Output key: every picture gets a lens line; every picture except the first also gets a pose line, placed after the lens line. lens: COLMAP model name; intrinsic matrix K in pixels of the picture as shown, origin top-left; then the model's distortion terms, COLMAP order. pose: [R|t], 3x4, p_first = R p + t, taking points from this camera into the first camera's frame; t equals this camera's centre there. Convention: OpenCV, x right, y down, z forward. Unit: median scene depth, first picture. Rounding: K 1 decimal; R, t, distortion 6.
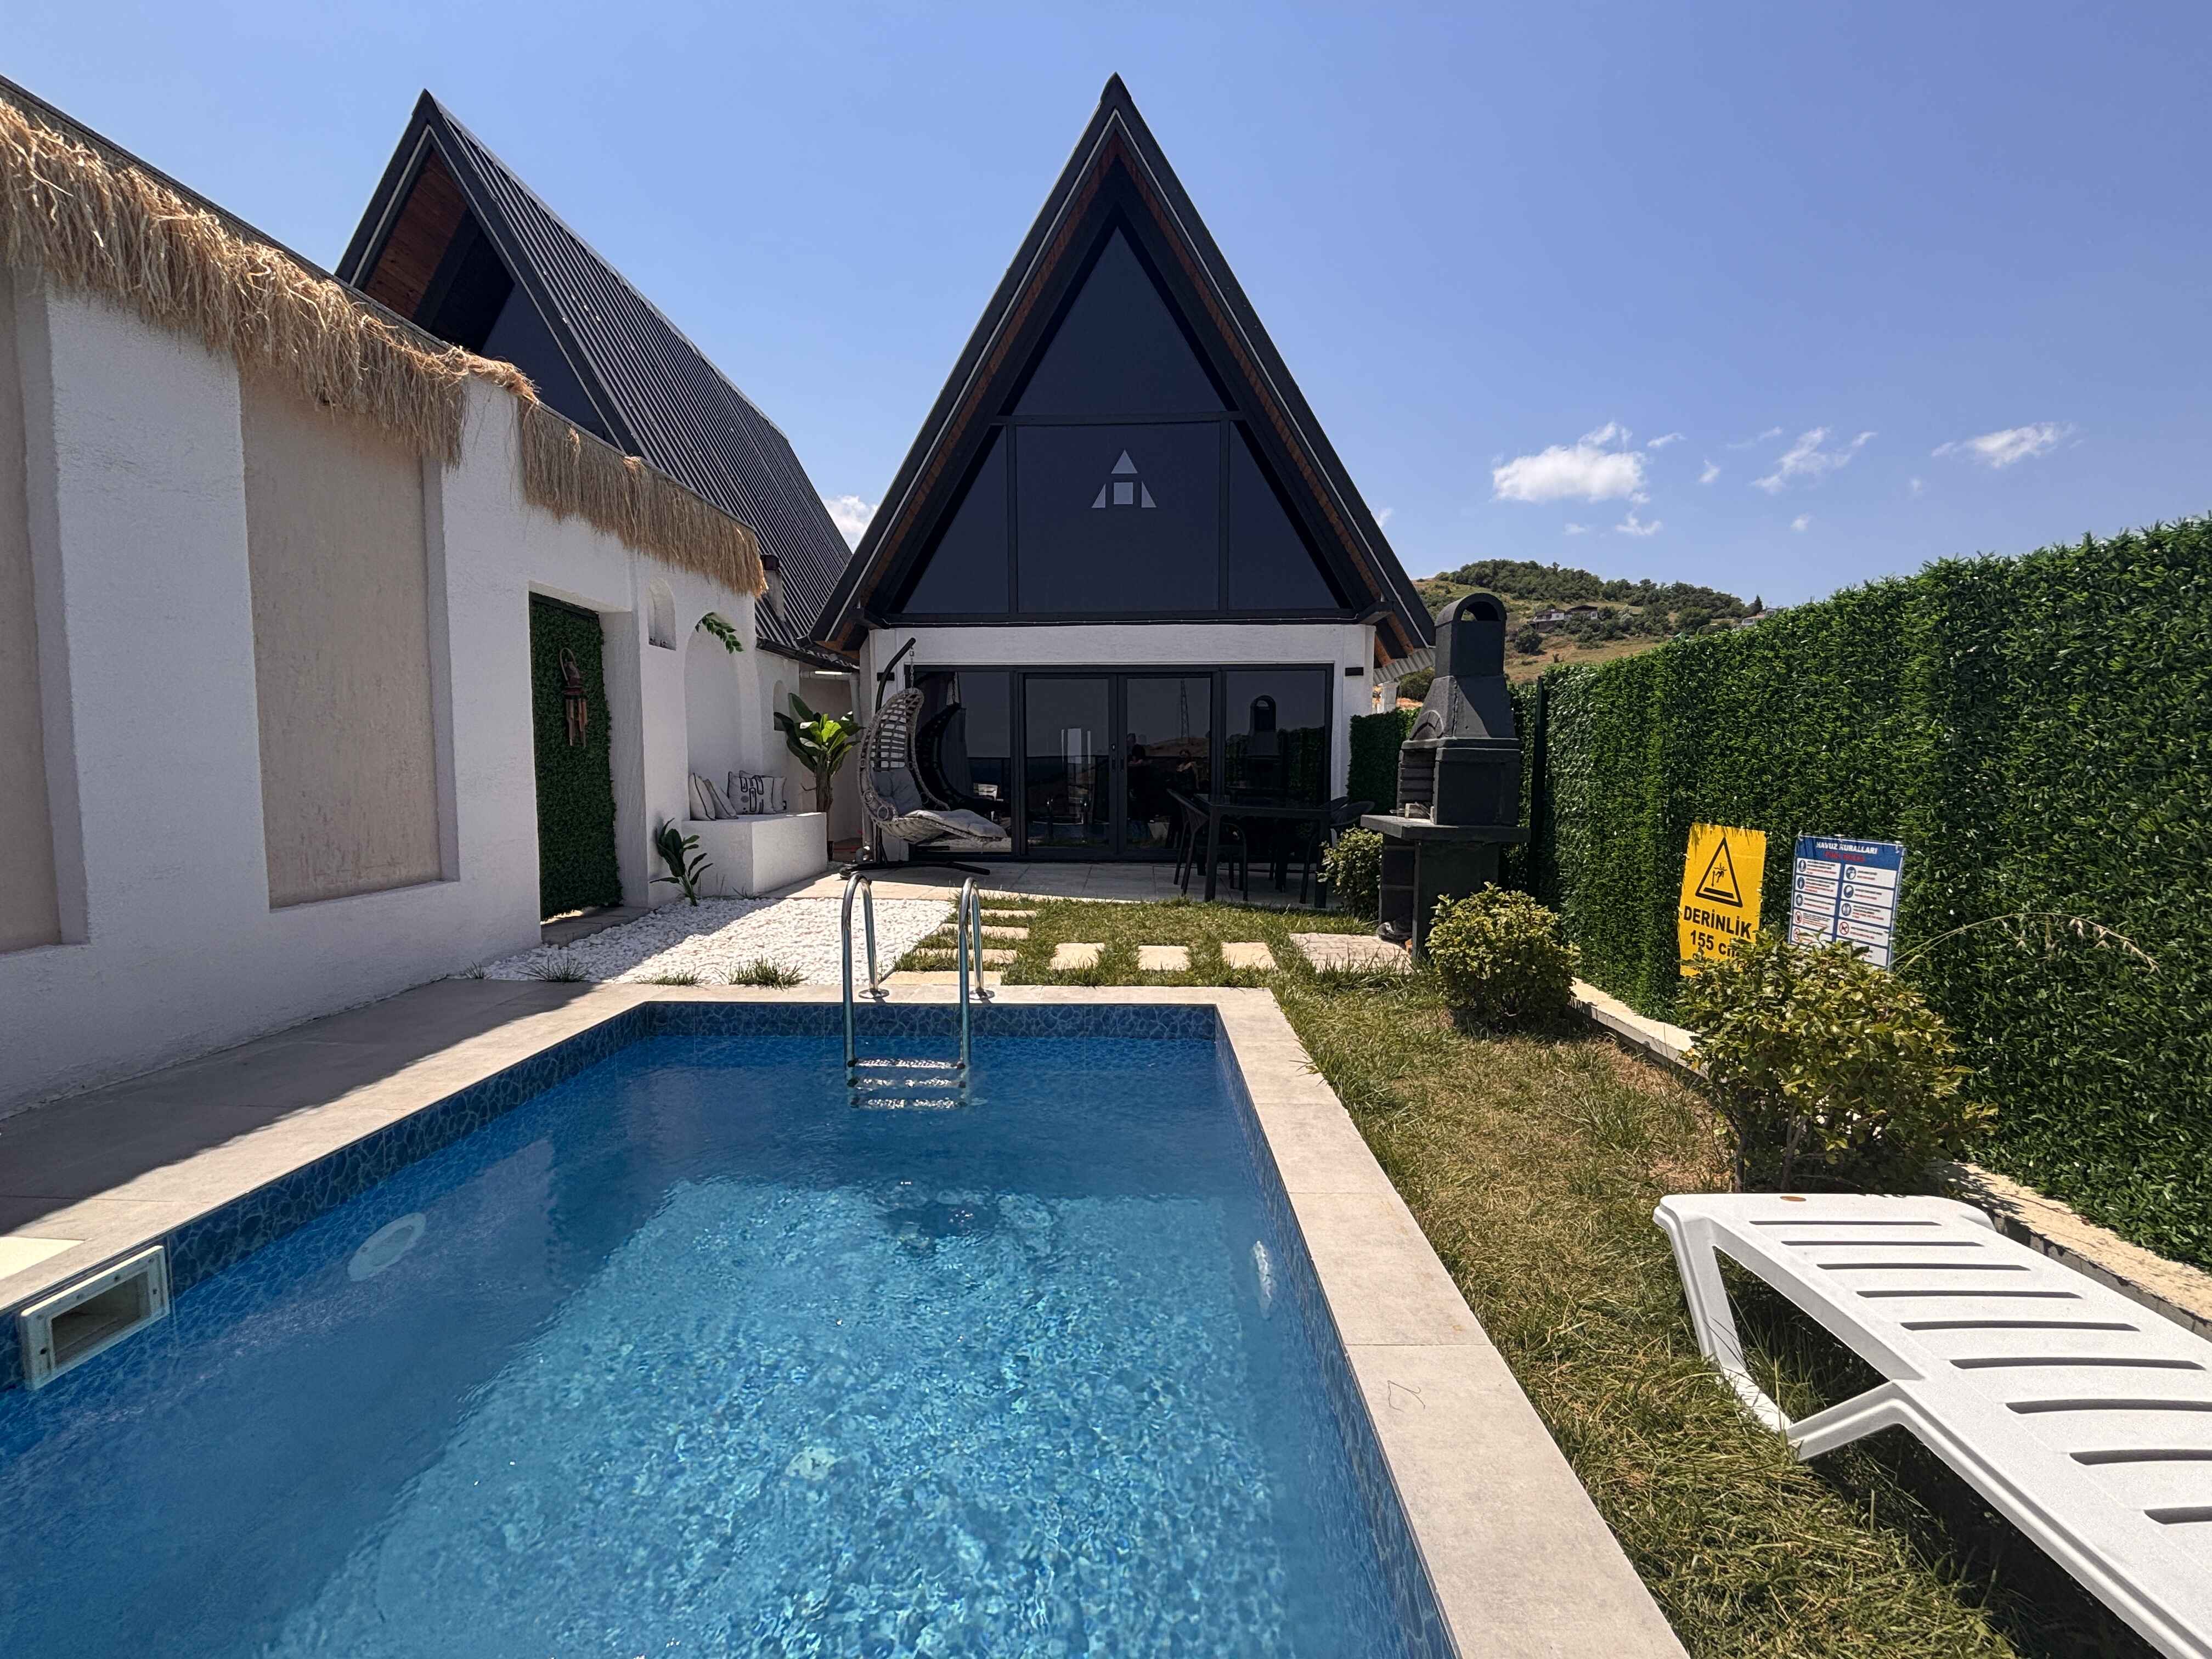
lens RADIAL K [[880.6, 0, 1101.0], [0, 880.6, 828.6], [0, 0, 1]] dist [-0.008976, 0.000860]
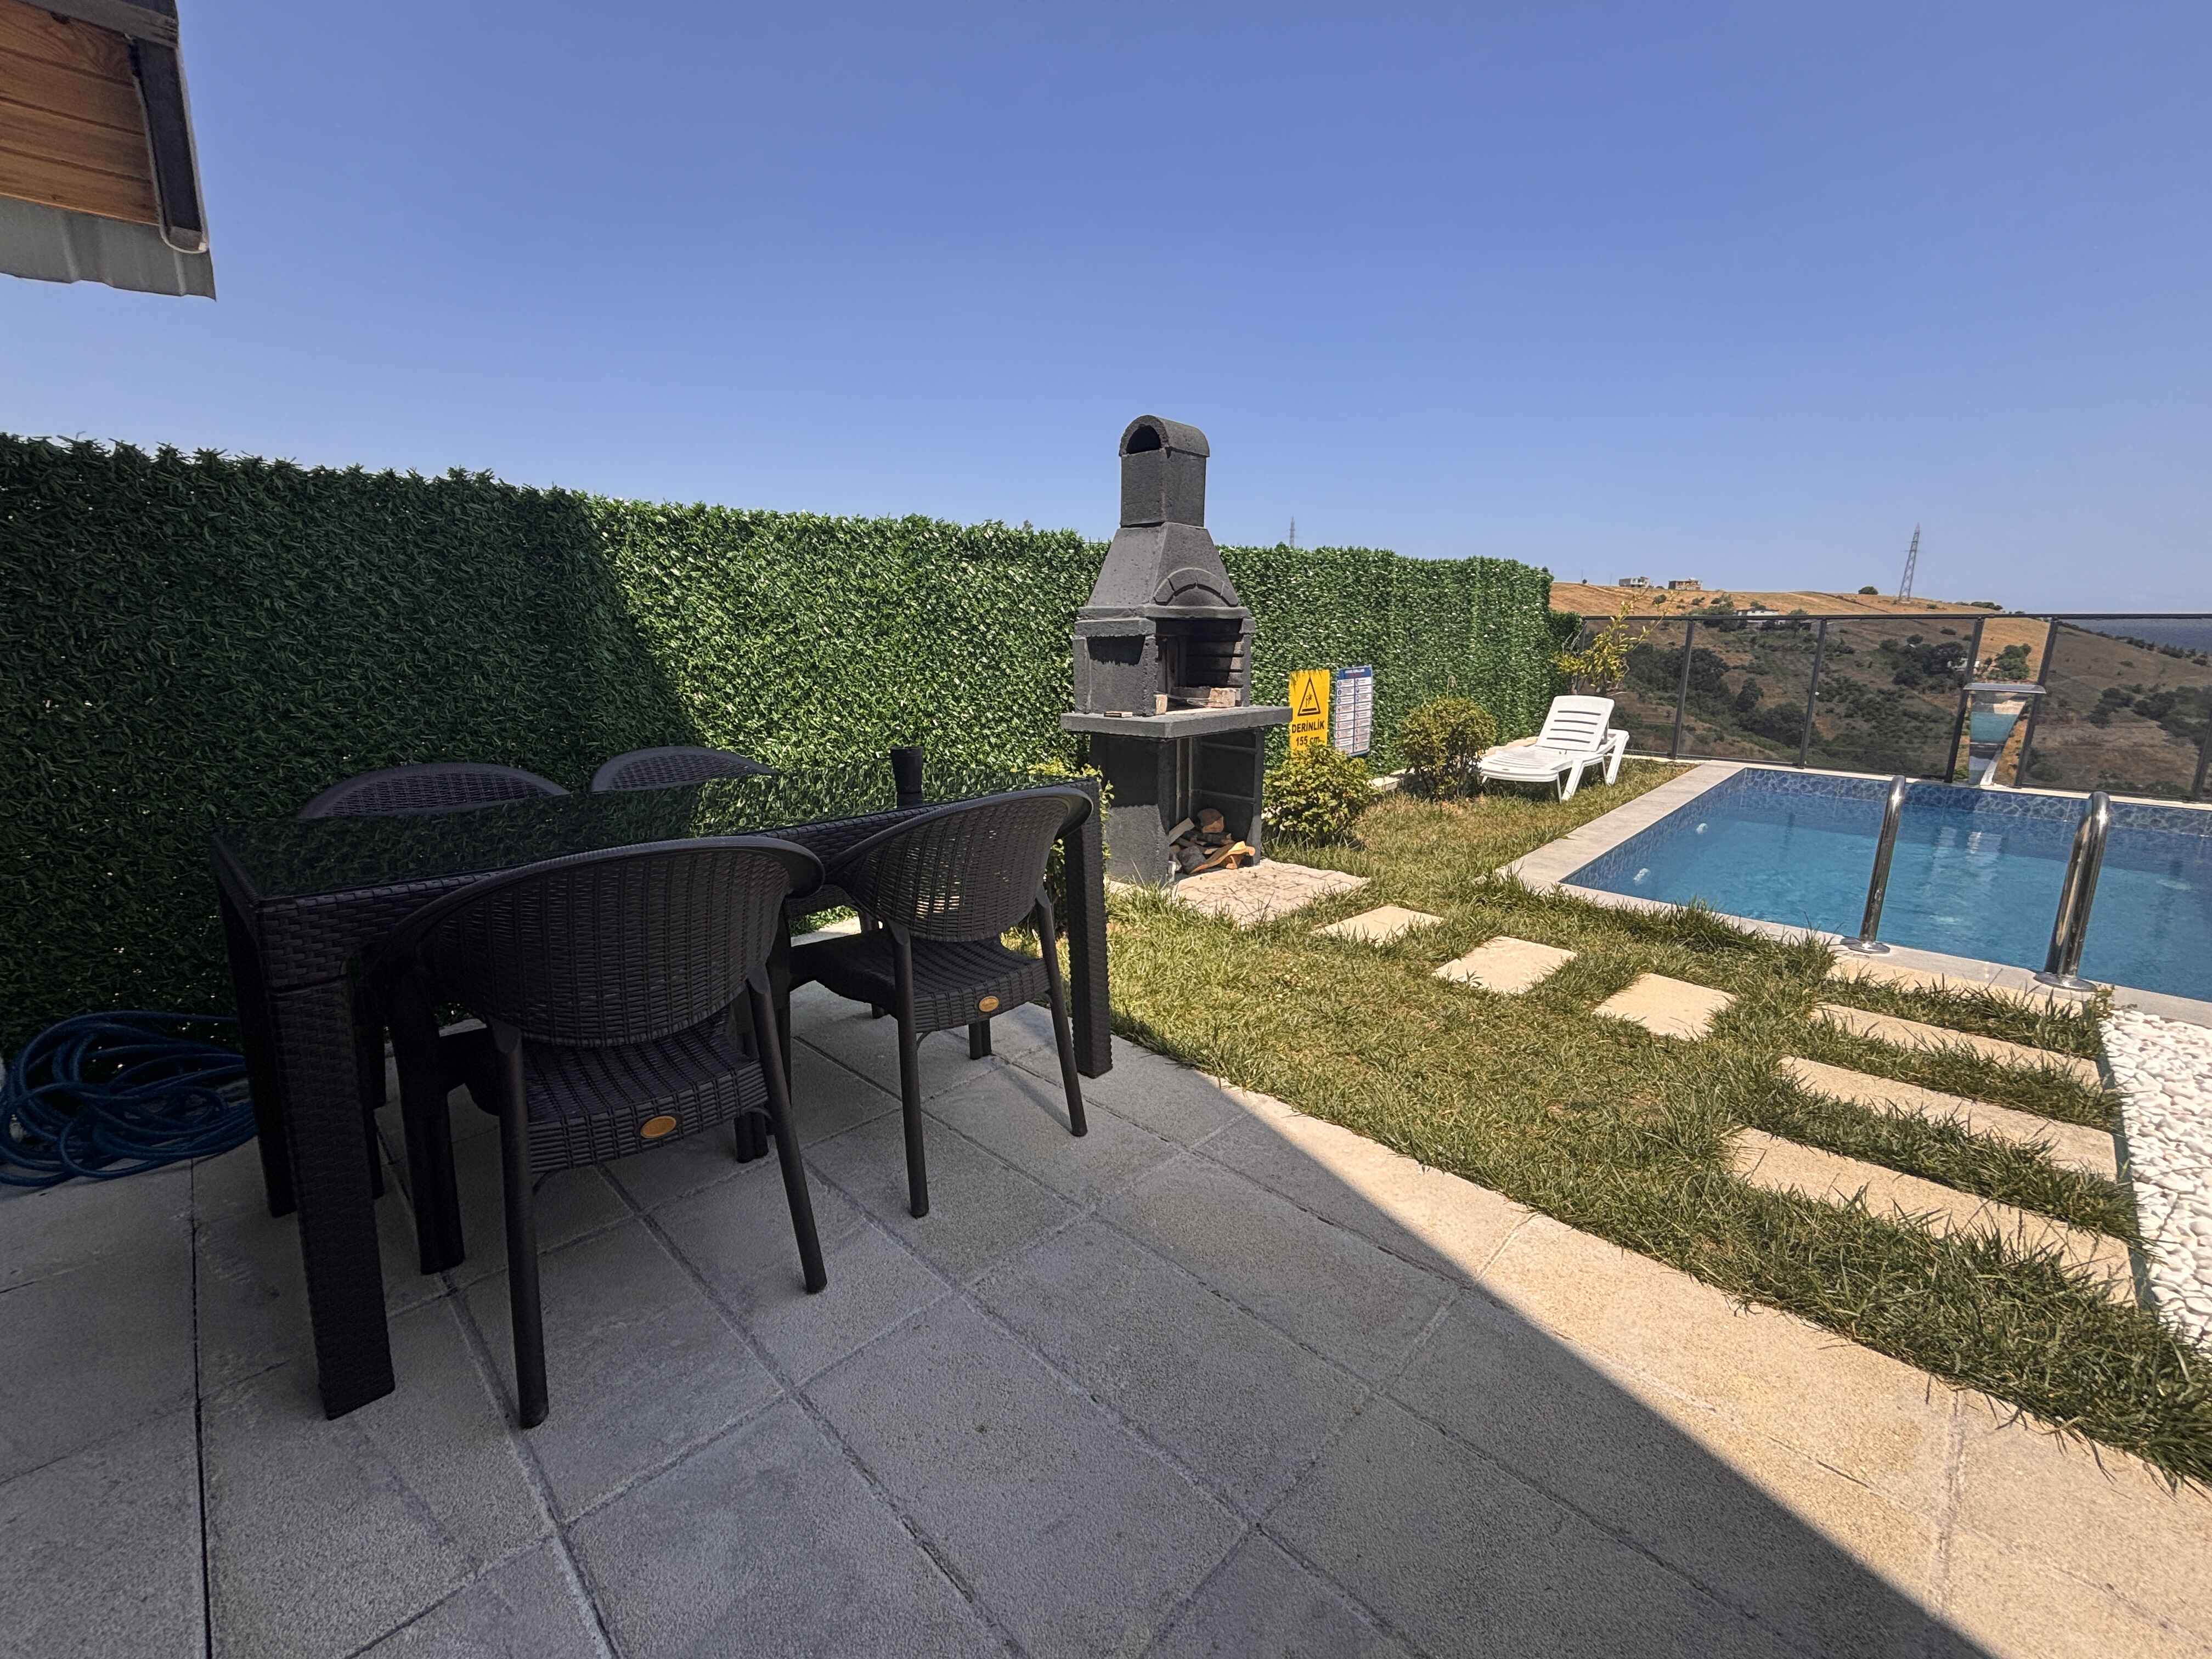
lens RADIAL K [[880.6, 0, 1101.0], [0, 880.6, 828.6], [0, 0, 1]] dist [-0.008976, 0.000860]
pose [[-0.731389, -0.156756, 0.663700, -0.178388], [0.049015, 0.958623, 0.280427, -0.207520], [-0.680197, 0.237632, -0.693443, 2.534440]]
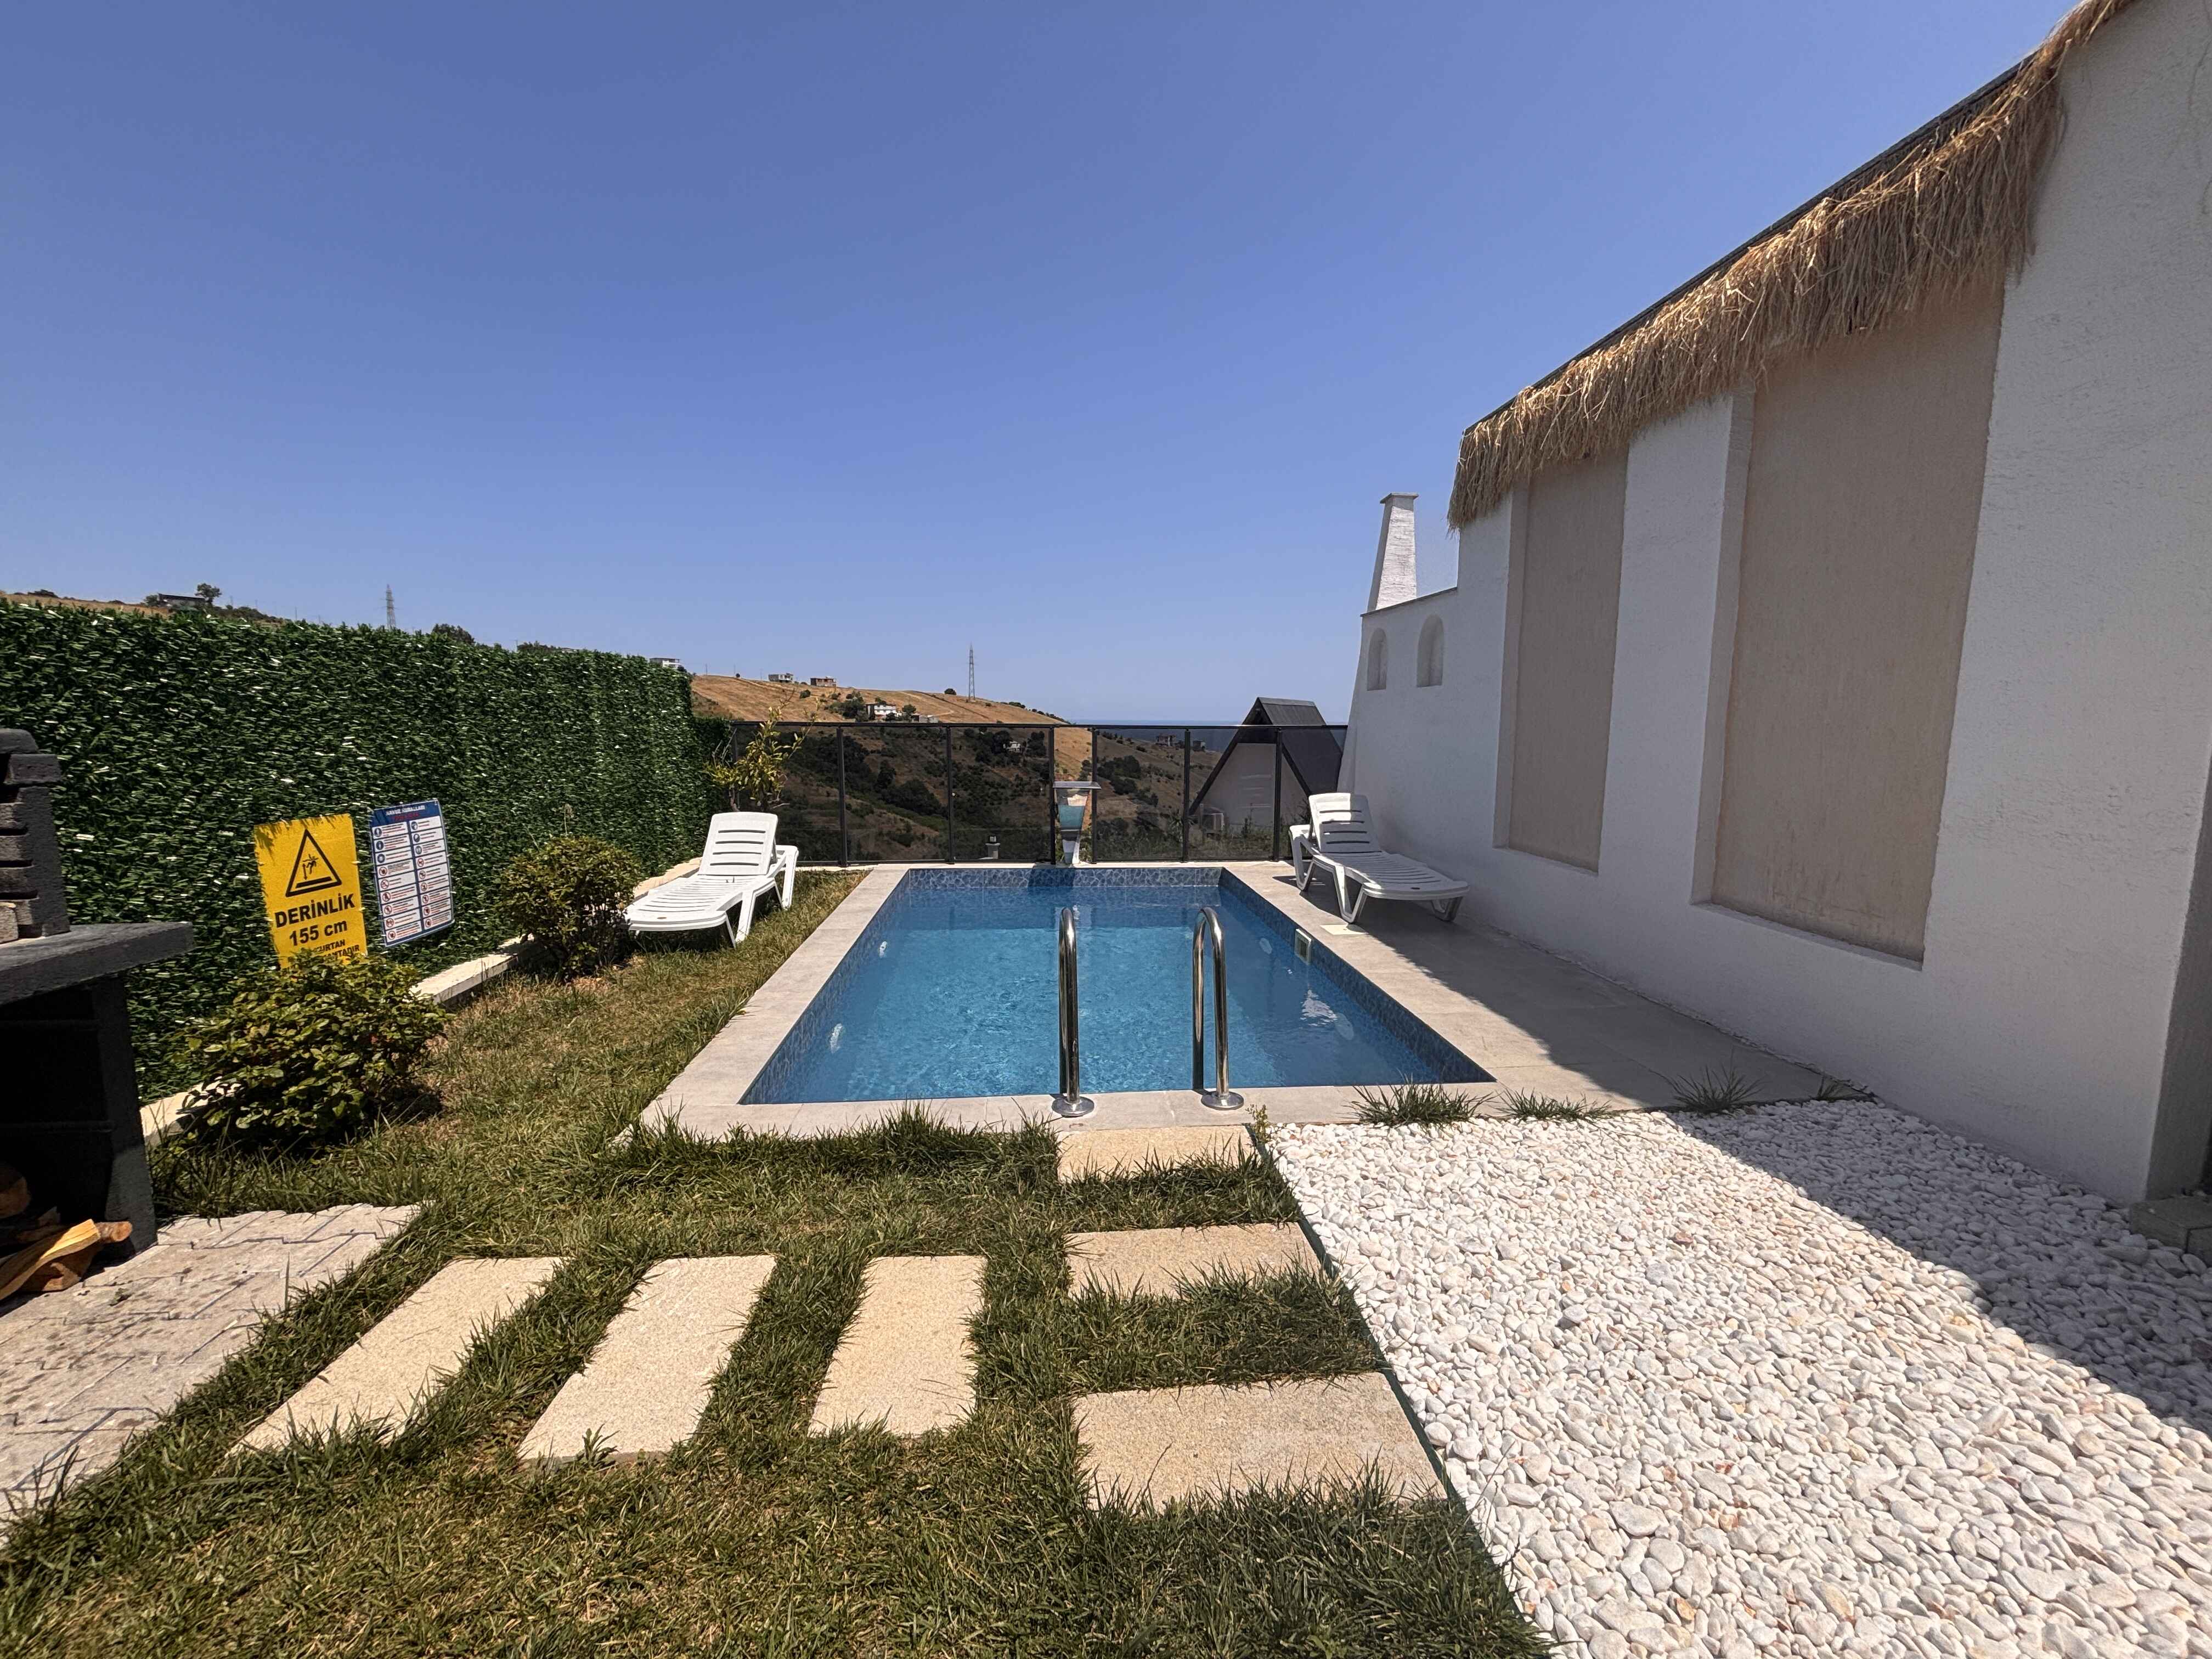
lens RADIAL K [[880.6, 0, 1101.0], [0, 880.6, 828.6], [0, 0, 1]] dist [-0.008976, 0.000860]
pose [[-0.992467, 0.005176, -0.122404, -0.097976], [-0.019273, 0.980070, 0.197718, -0.213755], [0.120988, 0.198587, -0.972587, 2.117291]]
